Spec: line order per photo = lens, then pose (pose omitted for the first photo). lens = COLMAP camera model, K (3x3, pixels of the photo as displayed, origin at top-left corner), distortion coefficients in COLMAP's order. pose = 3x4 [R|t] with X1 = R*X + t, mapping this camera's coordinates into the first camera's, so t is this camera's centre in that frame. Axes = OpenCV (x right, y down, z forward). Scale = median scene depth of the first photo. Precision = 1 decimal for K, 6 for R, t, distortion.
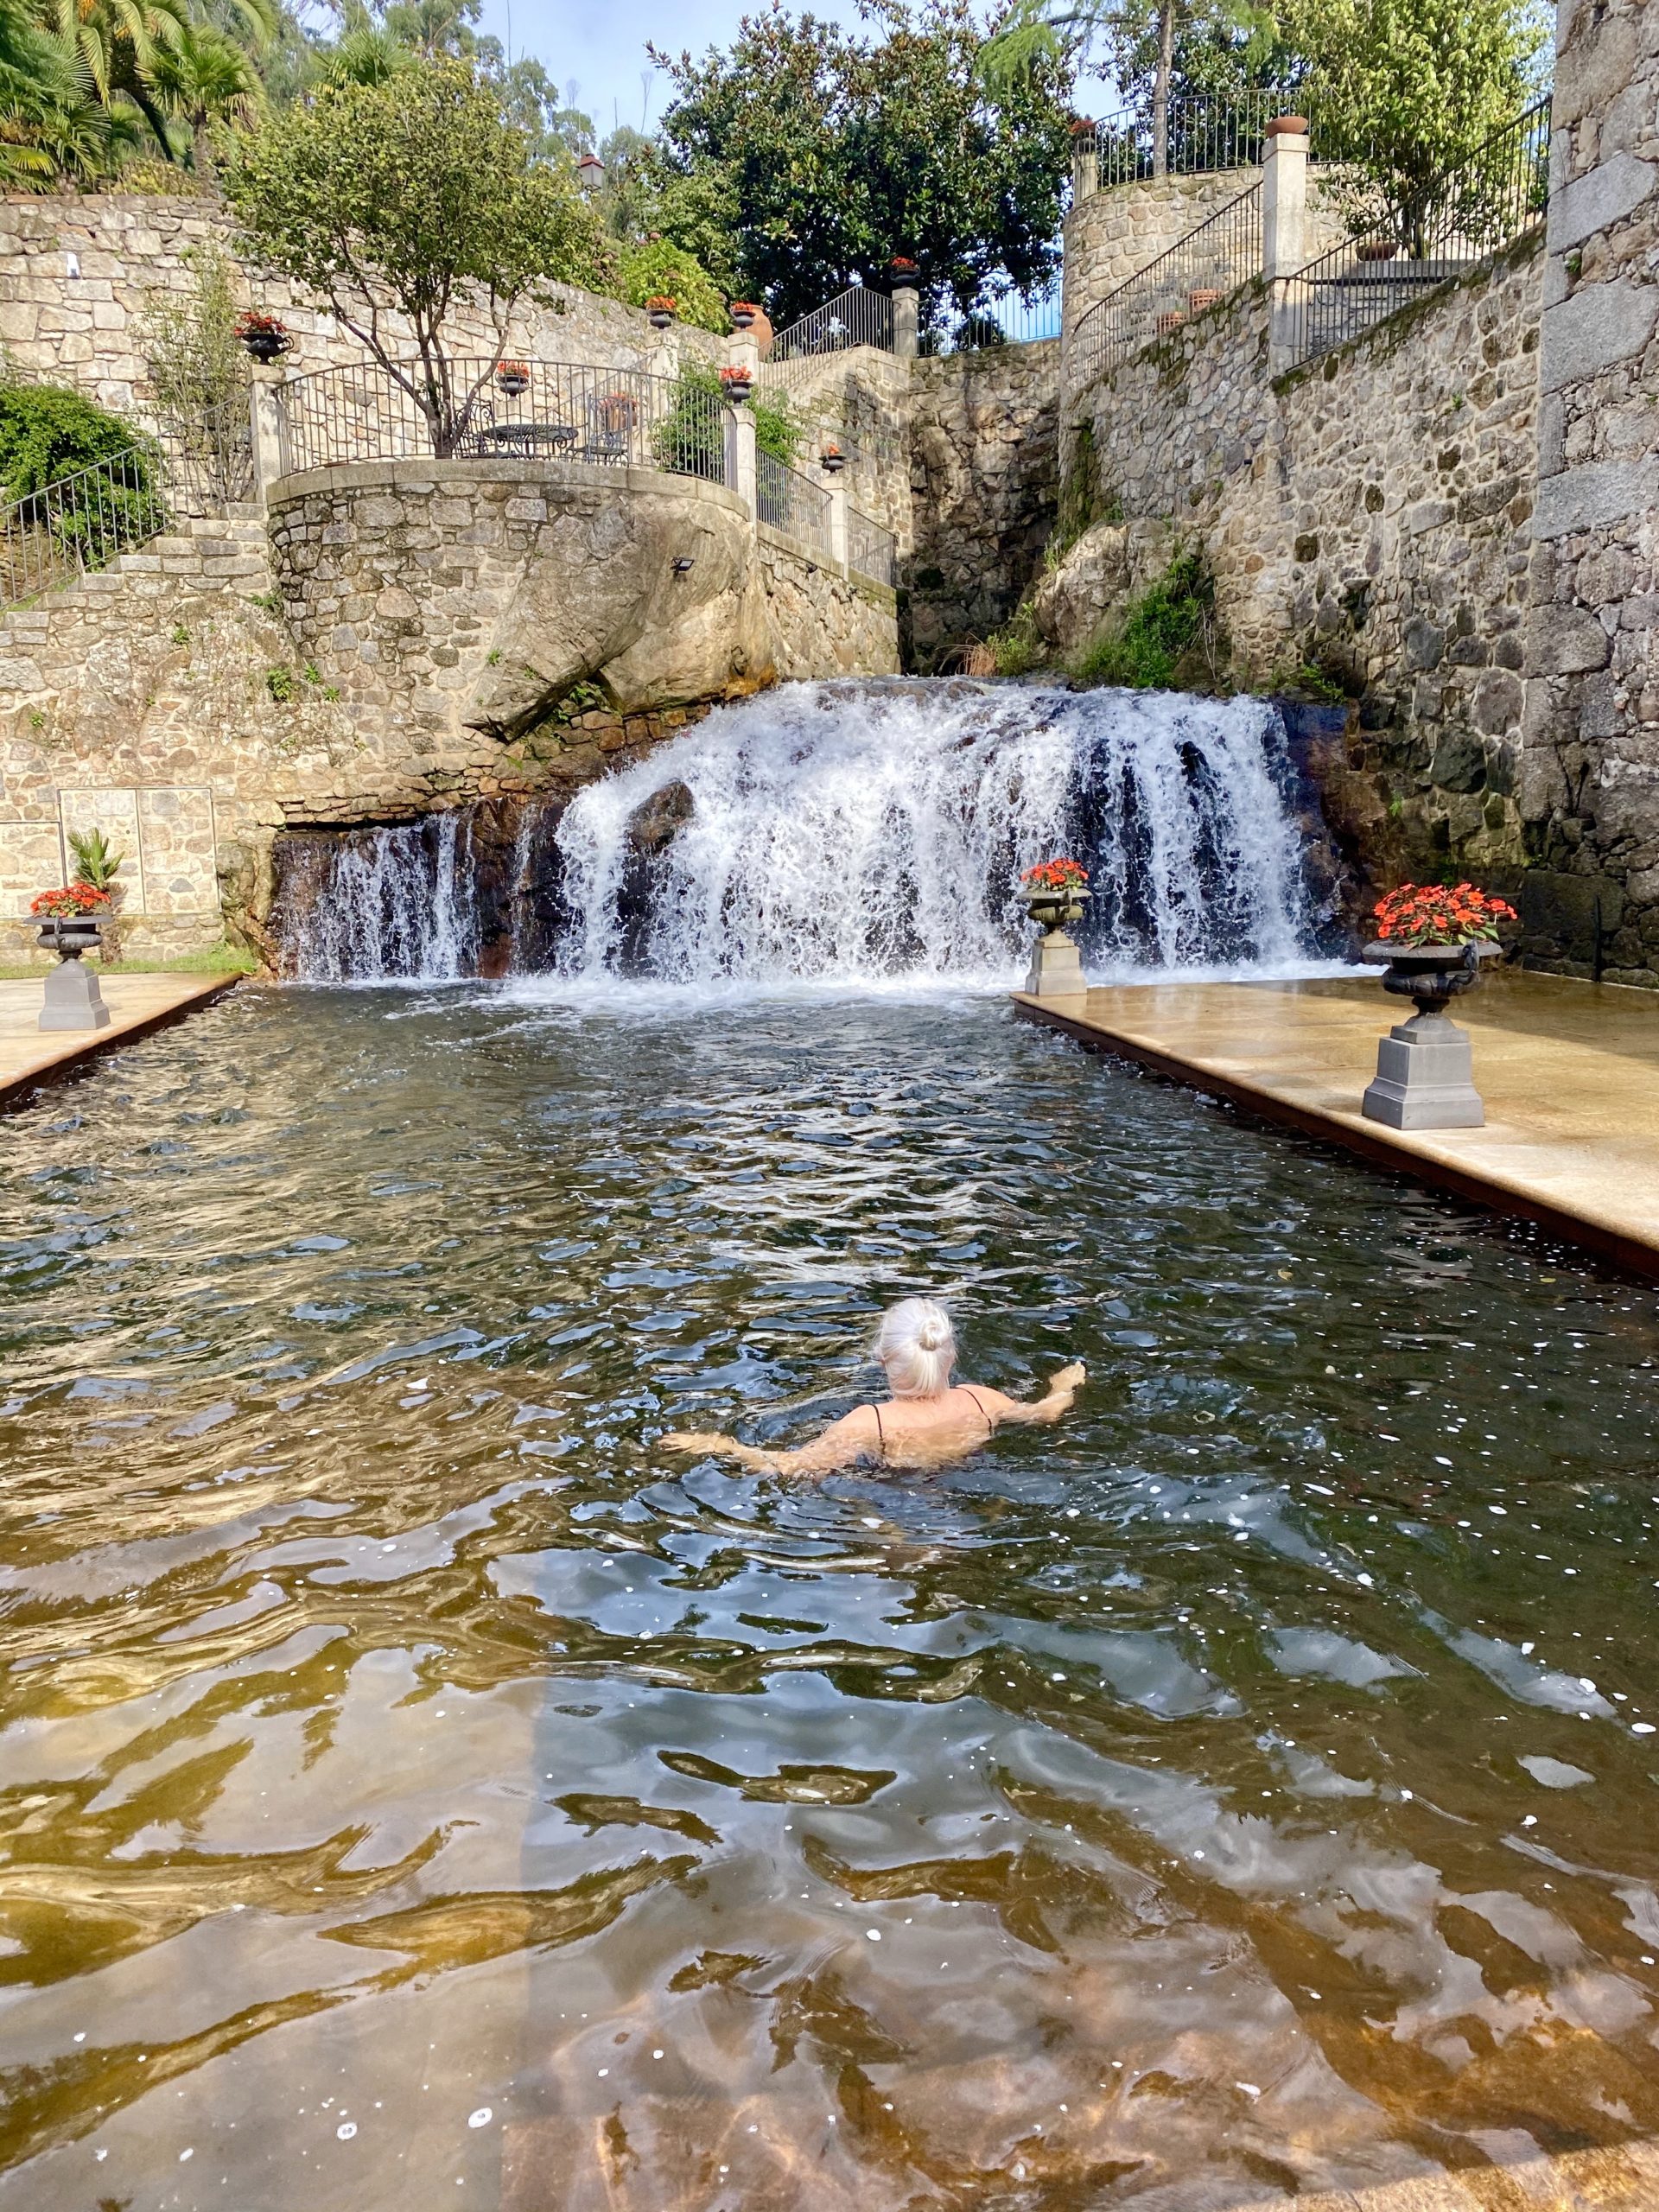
lens RADIAL K [[1654.9, 0, 829.5], [0, 1654.9, 1106.0], [0, 0, 1]] dist [0.040727, -0.104550]
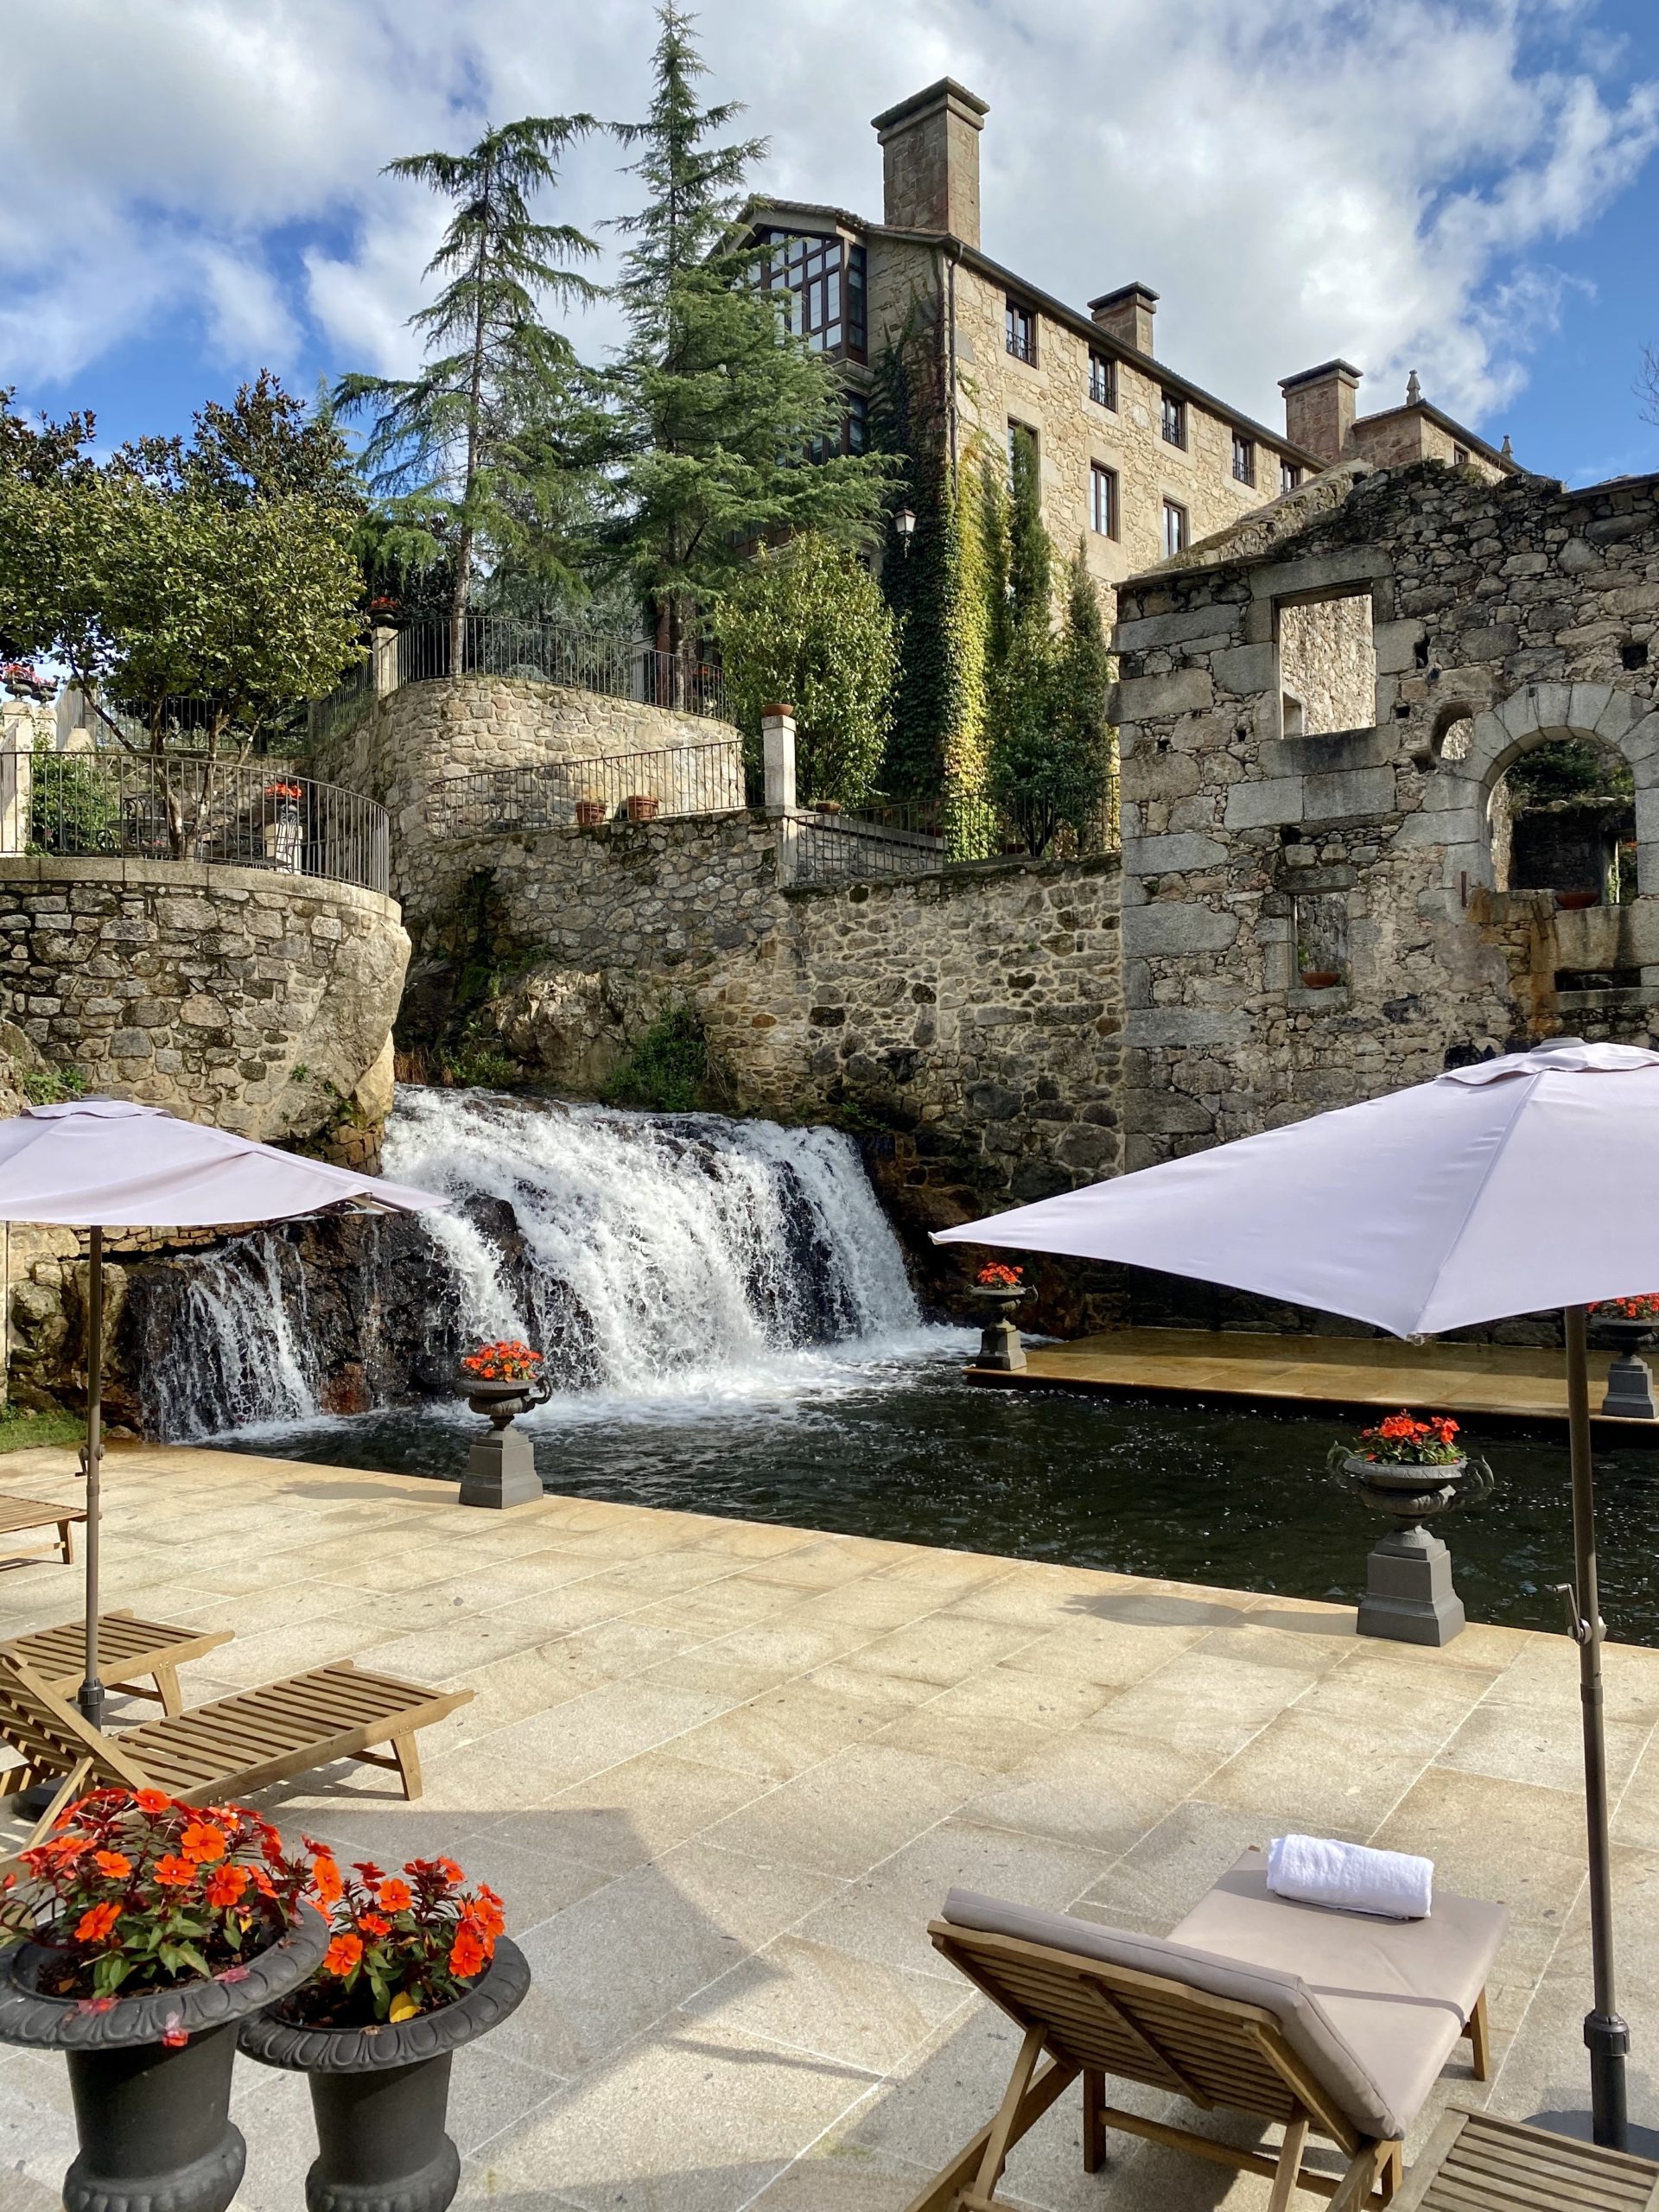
lens RADIAL K [[1654.9, 0, 829.5], [0, 1654.9, 1106.0], [0, 0, 1]] dist [0.040727, -0.104550]
pose [[0.661237, 0.027219, 0.749683, -0.719290], [0.130696, 0.979878, -0.150853, -0.069700], [-0.738704, 0.197731, 0.644374, 0.170794]]
